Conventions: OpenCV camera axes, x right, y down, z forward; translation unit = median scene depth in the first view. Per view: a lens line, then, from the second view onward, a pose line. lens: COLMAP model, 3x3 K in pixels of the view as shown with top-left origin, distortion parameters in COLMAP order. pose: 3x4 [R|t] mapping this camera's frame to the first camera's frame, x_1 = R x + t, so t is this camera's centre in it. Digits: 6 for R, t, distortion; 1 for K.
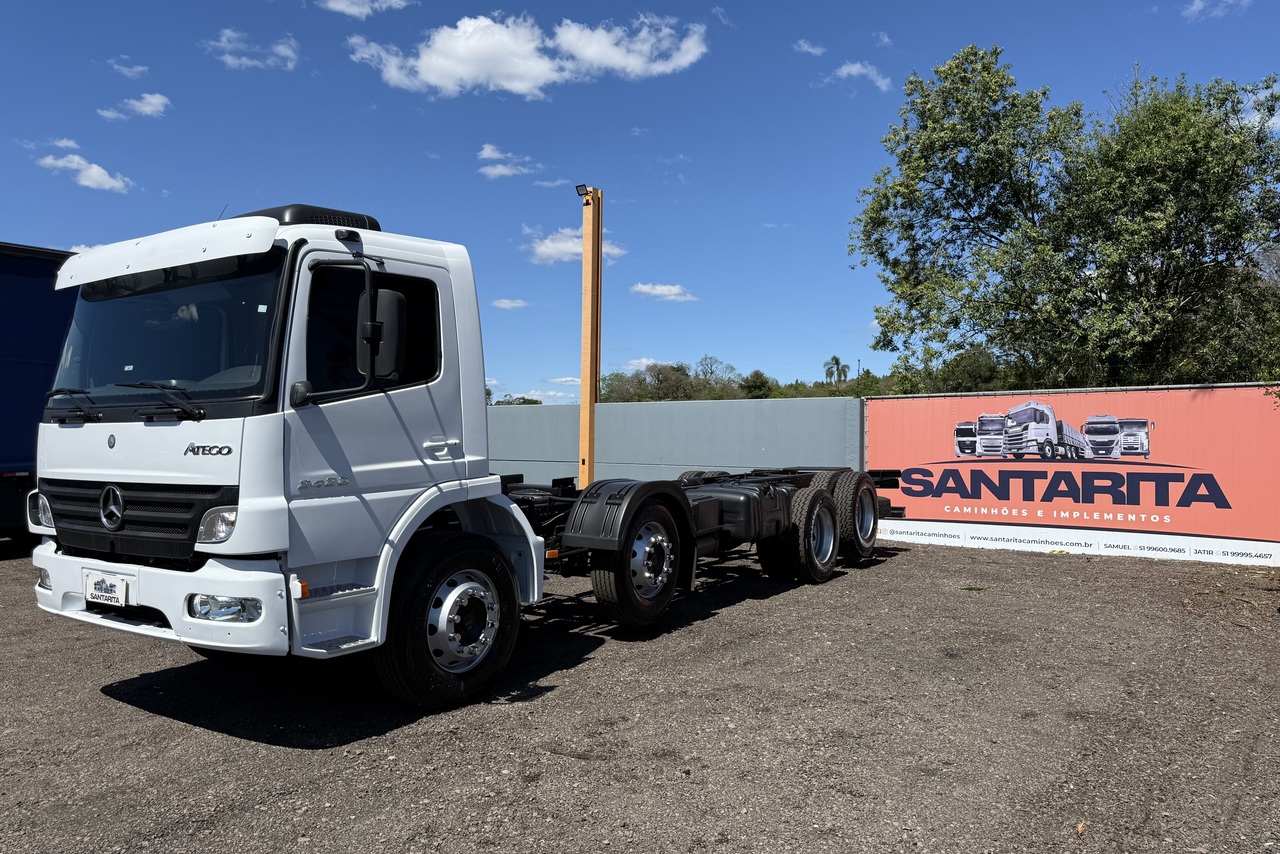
lens RADIAL K [[909.3, 0, 637.2], [0, 909.3, 424.3], [0, 0, 1]] dist [0.063650, -0.085683]
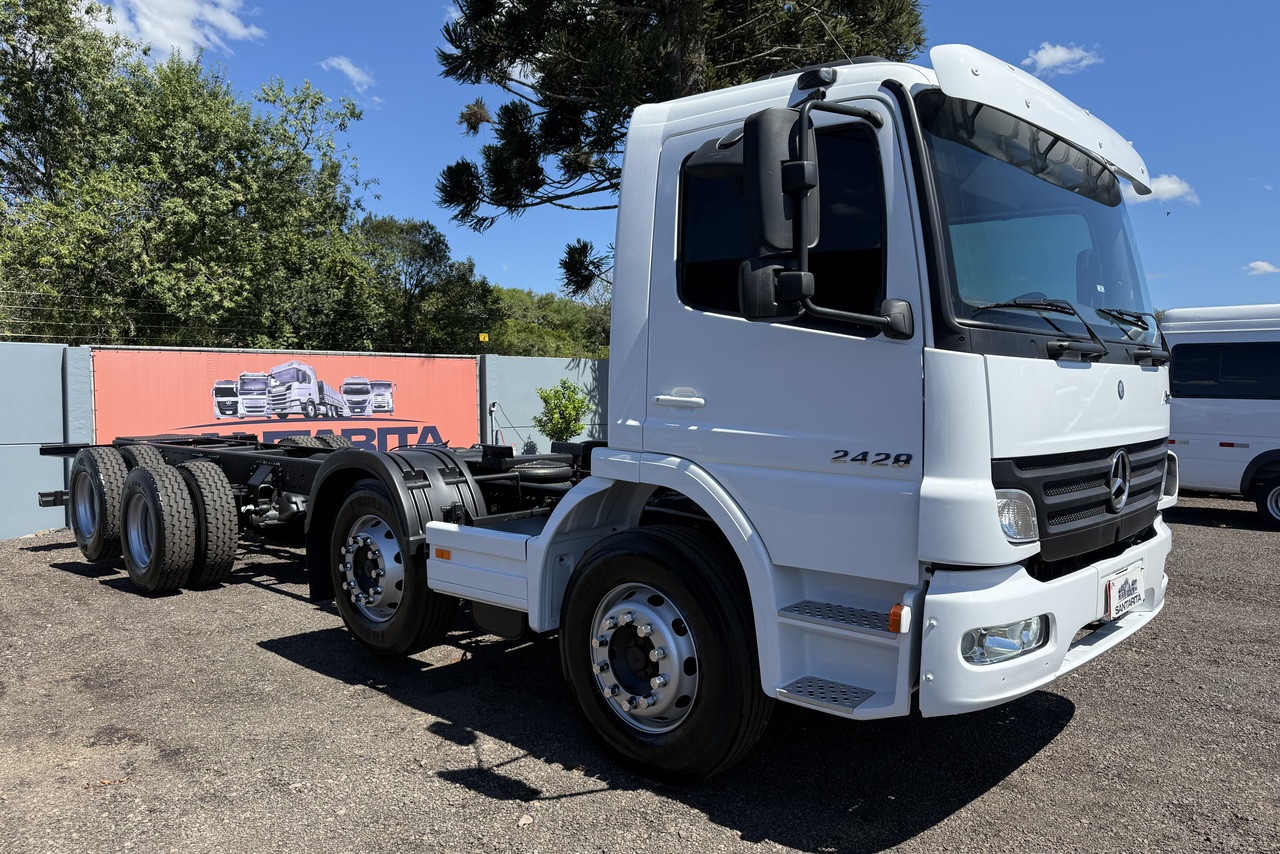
lens RADIAL K [[909.3, 0, 637.2], [0, 909.3, 424.3], [0, 0, 1]] dist [0.063650, -0.085683]
pose [[0.161427, -0.027051, 0.986514, -0.507402], [-0.006833, 0.999570, 0.028527, 0.012933], [-0.986861, -0.011346, 0.161173, 0.477964]]
